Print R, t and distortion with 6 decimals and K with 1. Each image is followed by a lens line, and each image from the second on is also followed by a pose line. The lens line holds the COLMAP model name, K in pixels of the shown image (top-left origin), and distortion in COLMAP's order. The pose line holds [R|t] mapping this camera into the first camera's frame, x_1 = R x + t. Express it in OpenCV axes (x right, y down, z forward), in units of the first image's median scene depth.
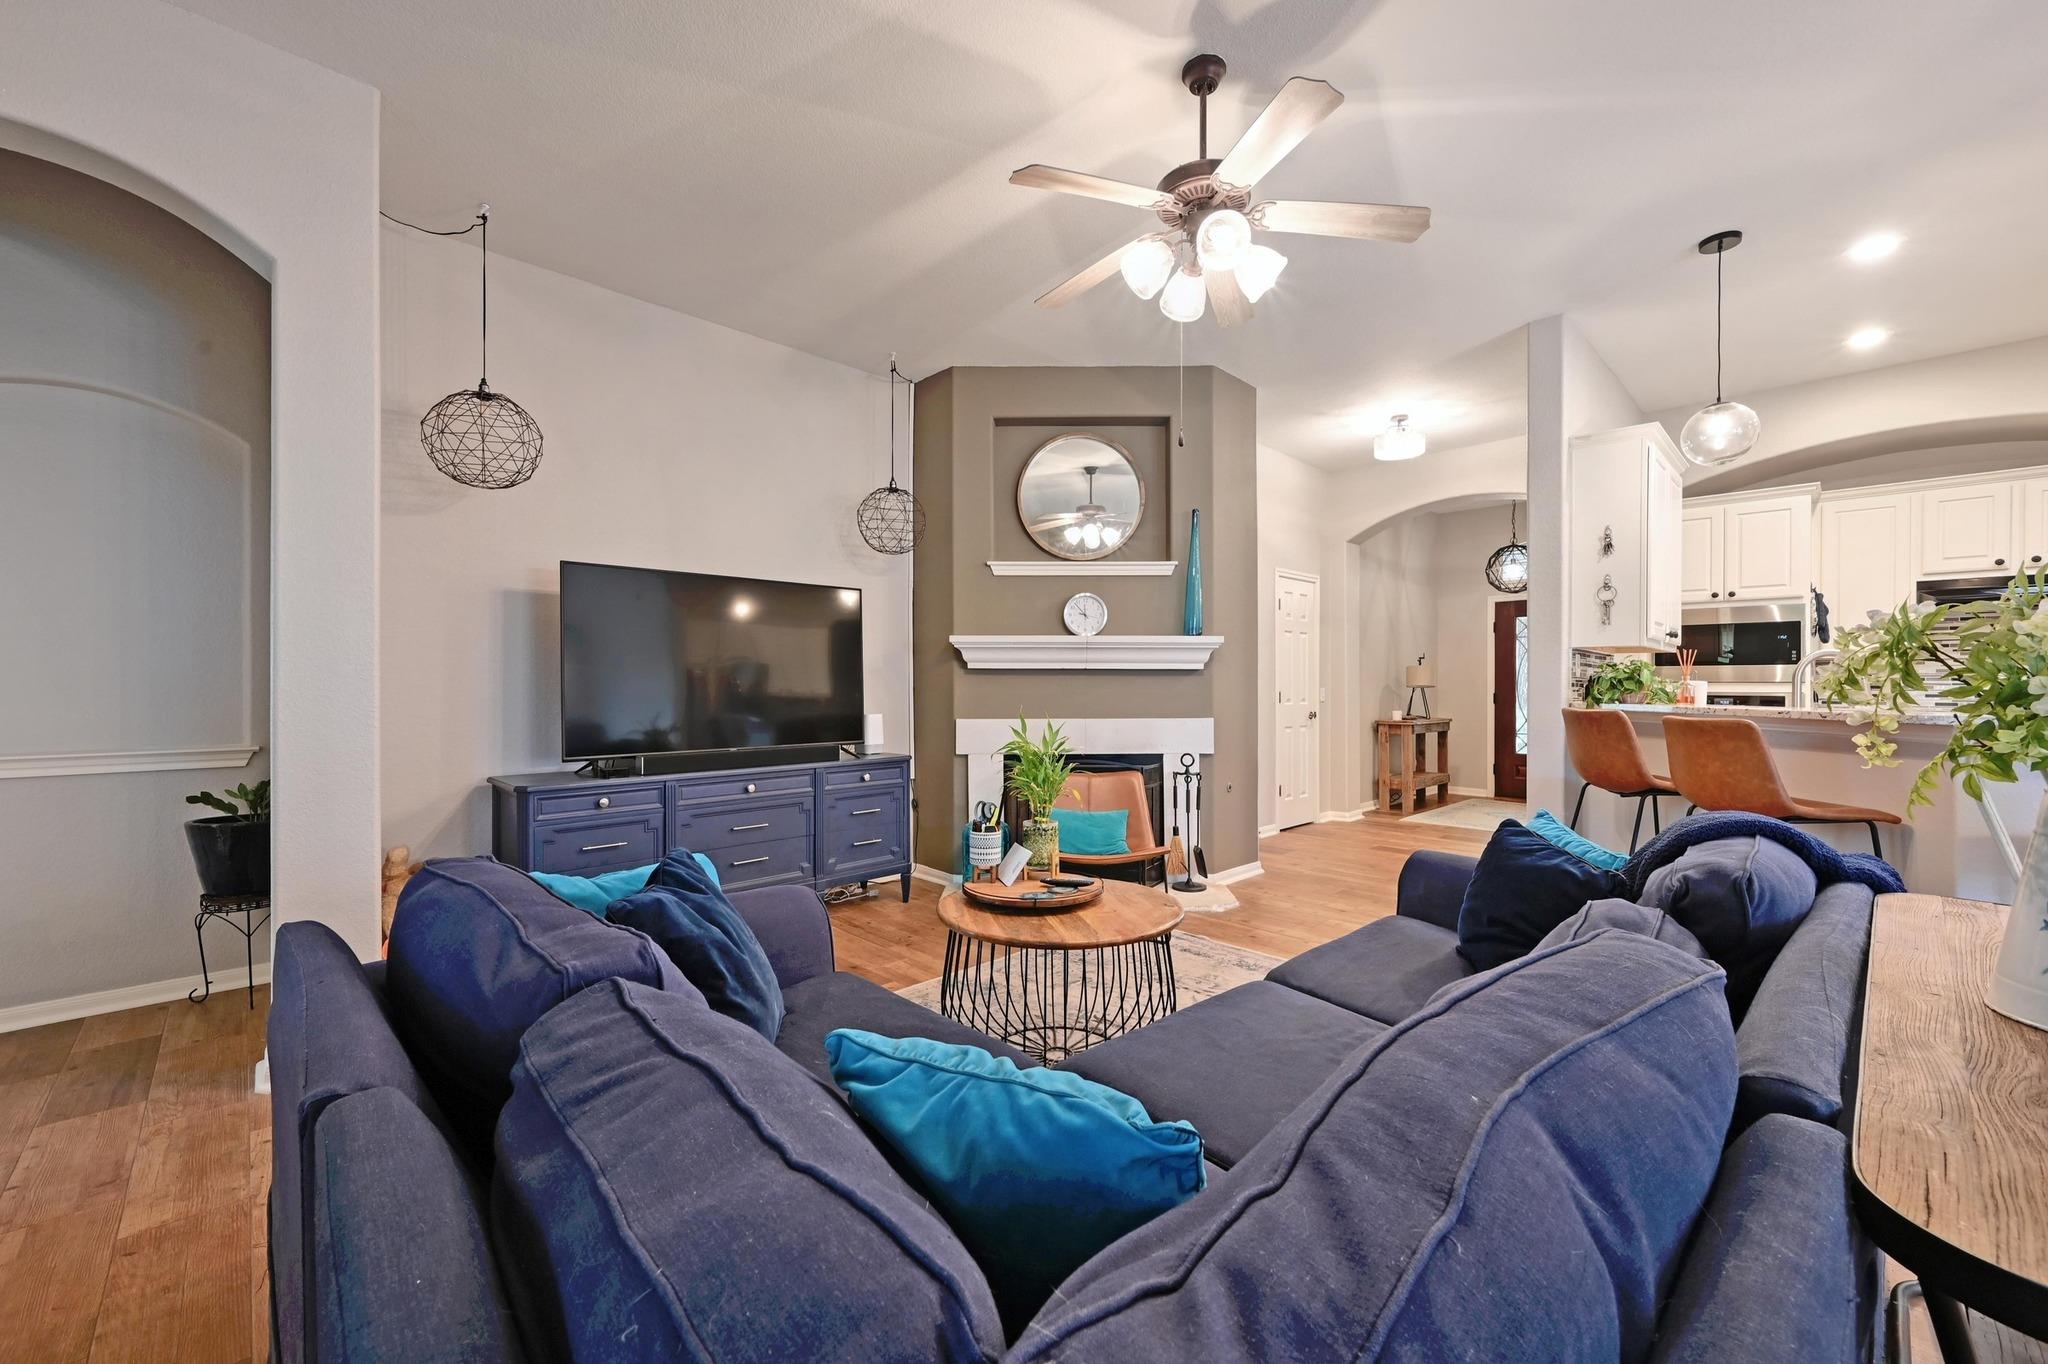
lens RADIAL K [[800.0, 0, 1042.3], [0, 800.0, 685.9], [0, 0, 1]] dist [-0.001338, -0.000102]
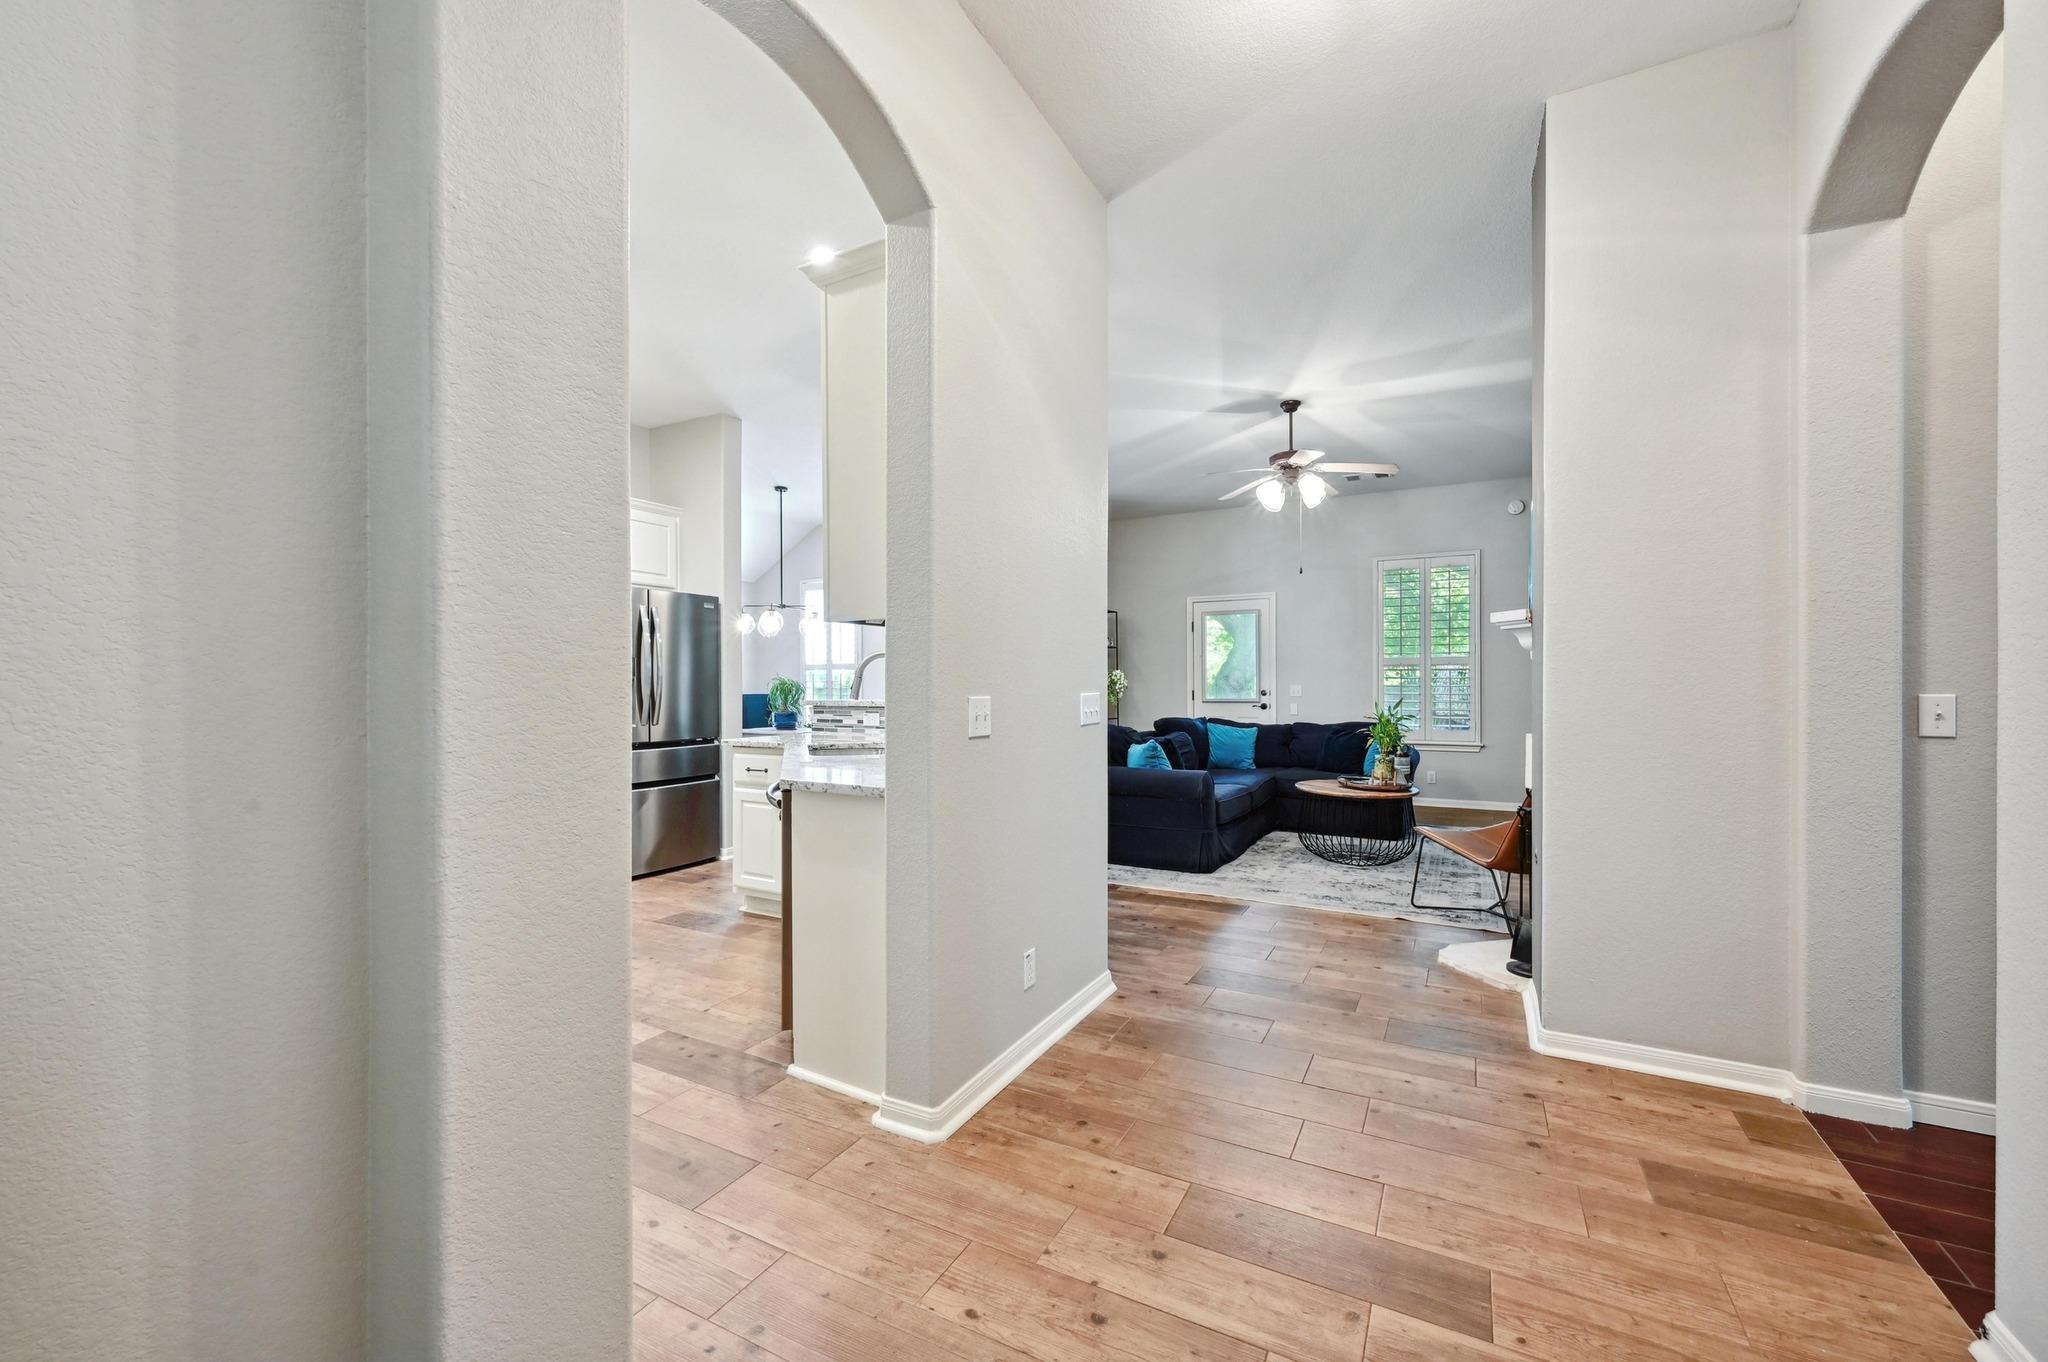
lens RADIAL K [[821.3, 0, 1029.5], [0, 821.3, 683.6], [0, 0, 1]] dist [-0.000114, -0.000272]
pose [[-0.953617, 0.000998, -0.301020, 0.814095], [0.000349, 0.999997, 0.002209, -0.002356], [0.301022, 0.002001, -0.953615, 1.535560]]
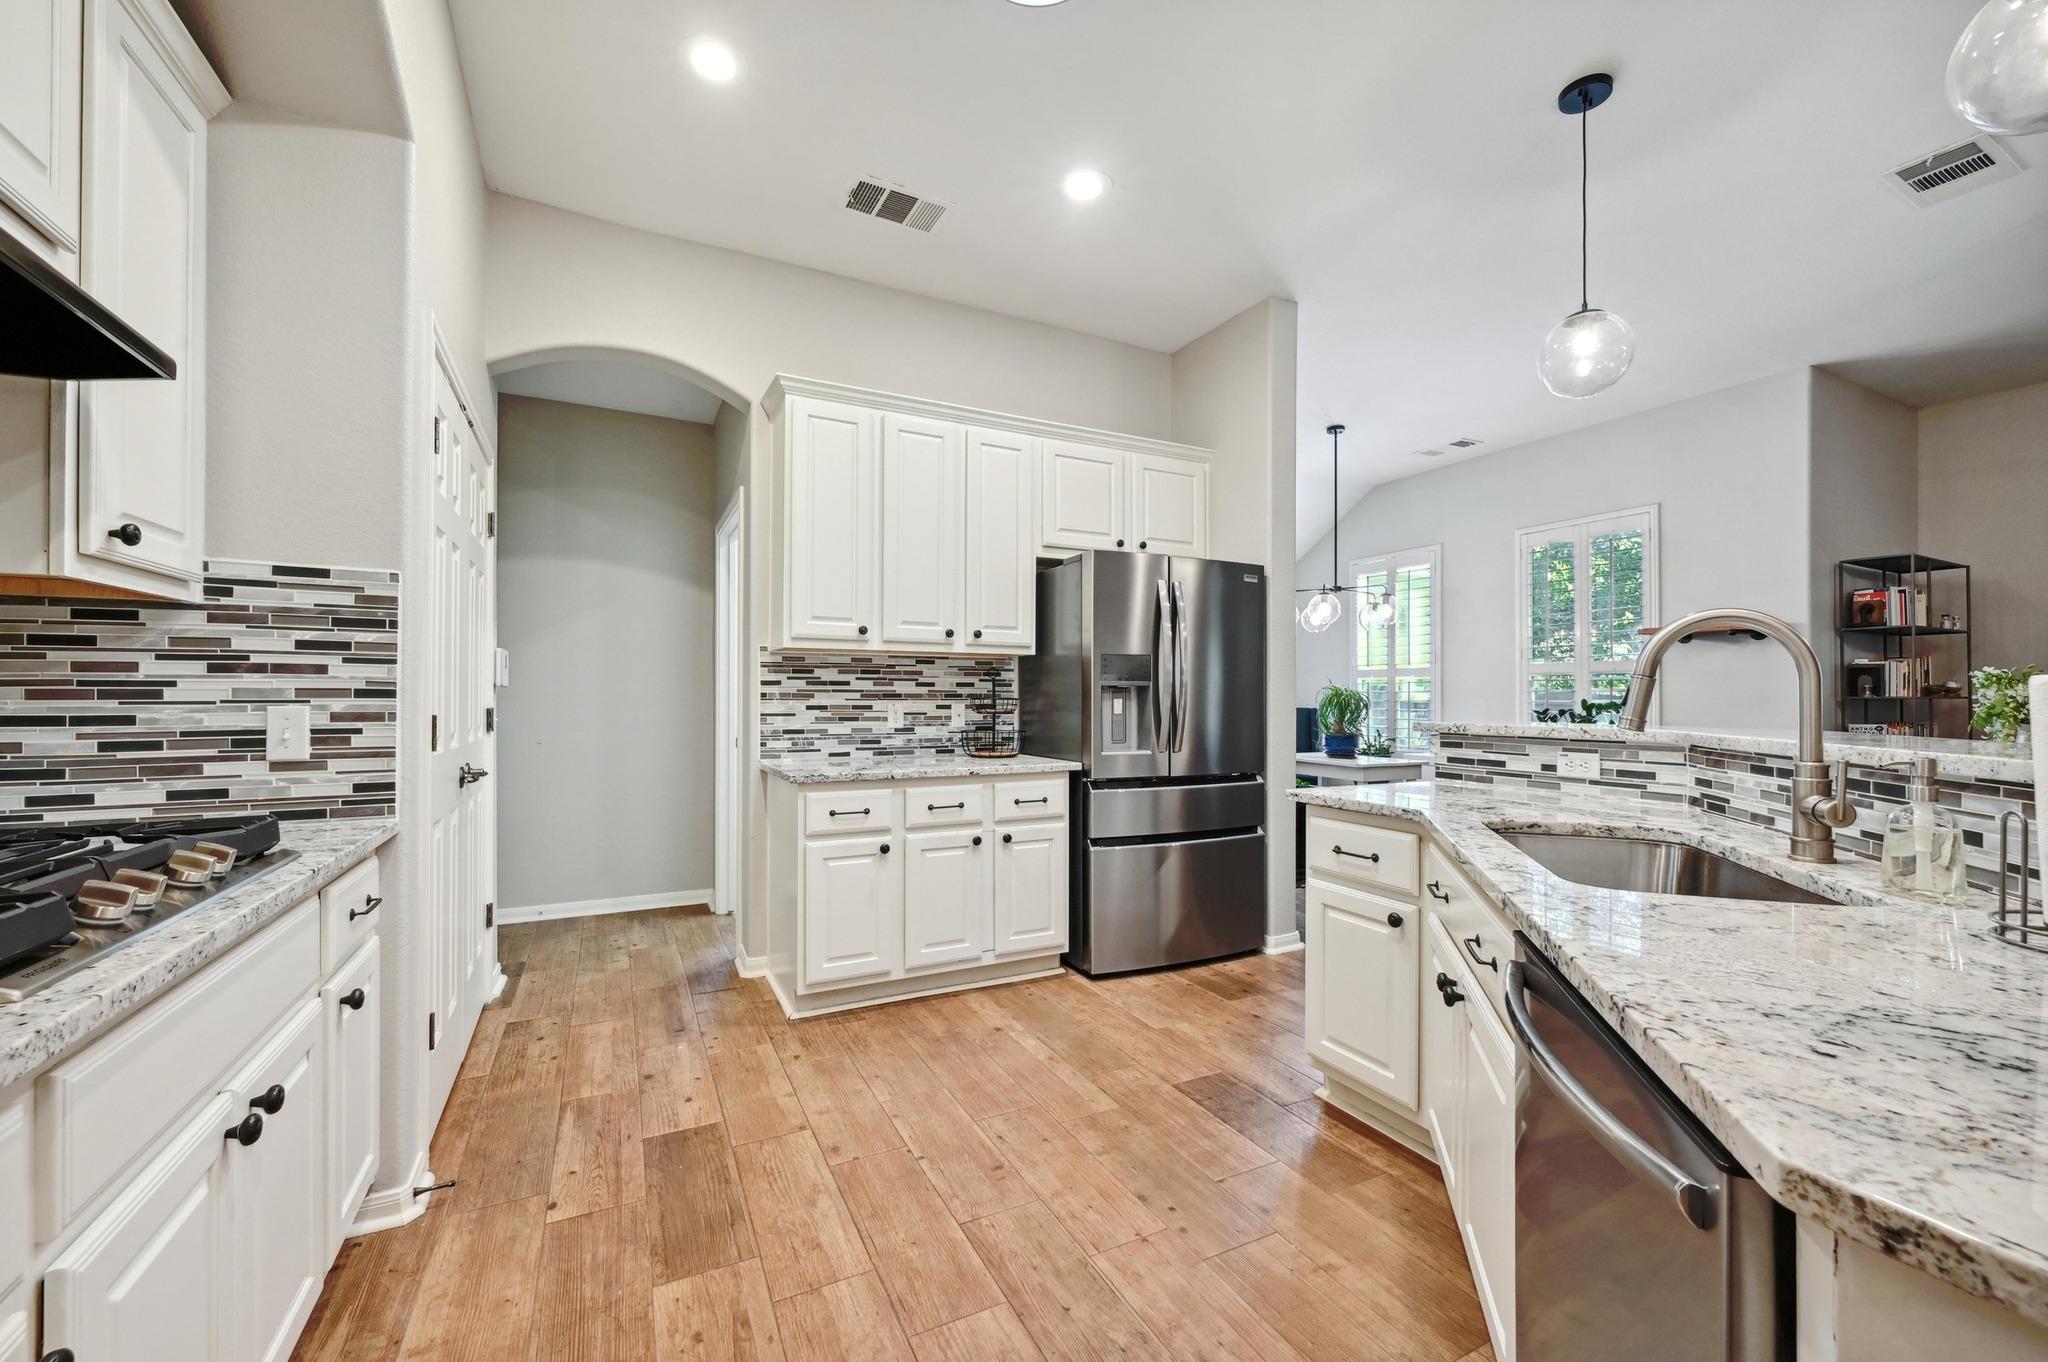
lens RADIAL K [[822.5, 0, 1024.4], [0, 822.5, 694.0], [0, 0, 1]] dist [0.000083, 0.000063]
pose [[-0.955110, -0.005569, 0.296201, 0.871212], [-0.005206, 0.999984, 0.002016, 0.000753], [-0.296207, 0.000384, -0.955124, 1.102785]]
